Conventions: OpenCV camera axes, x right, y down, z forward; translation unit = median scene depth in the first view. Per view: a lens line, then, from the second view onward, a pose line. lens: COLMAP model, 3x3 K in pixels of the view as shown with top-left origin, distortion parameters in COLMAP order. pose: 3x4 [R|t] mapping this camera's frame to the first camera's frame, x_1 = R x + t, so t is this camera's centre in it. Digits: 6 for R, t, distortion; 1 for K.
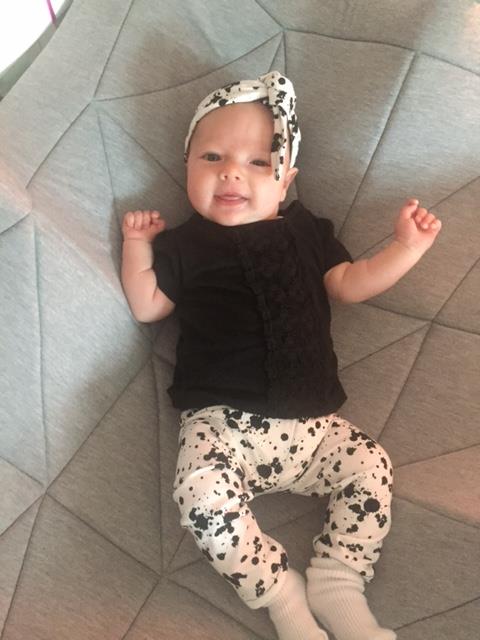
lens RADIAL K [[550.1, 0, 240.0], [0, 550.1, 320.0], [0, 0, 1]] dist [0.004158, 0.002078]
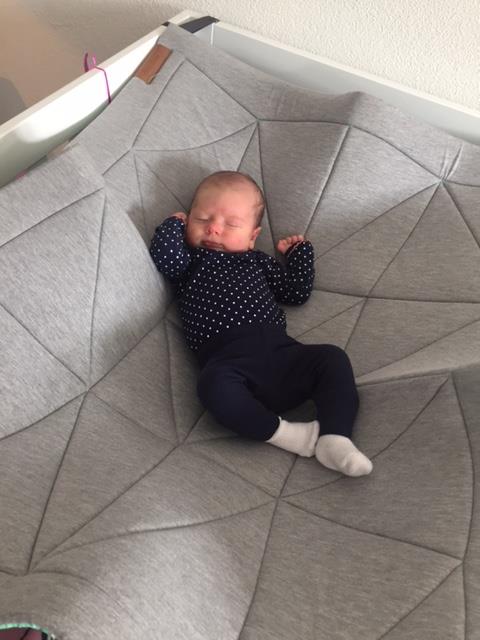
lens RADIAL K [[535.8, 0, 240.0], [0, 535.8, 320.0], [0, 0, 1]] dist [-0.005572, -0.001672]
pose [[0.991643, 0.050307, 0.118800, -0.151195], [-0.015645, 0.960935, -0.276330, 0.484237], [-0.128060, 0.272162, 0.953692, -0.291558]]
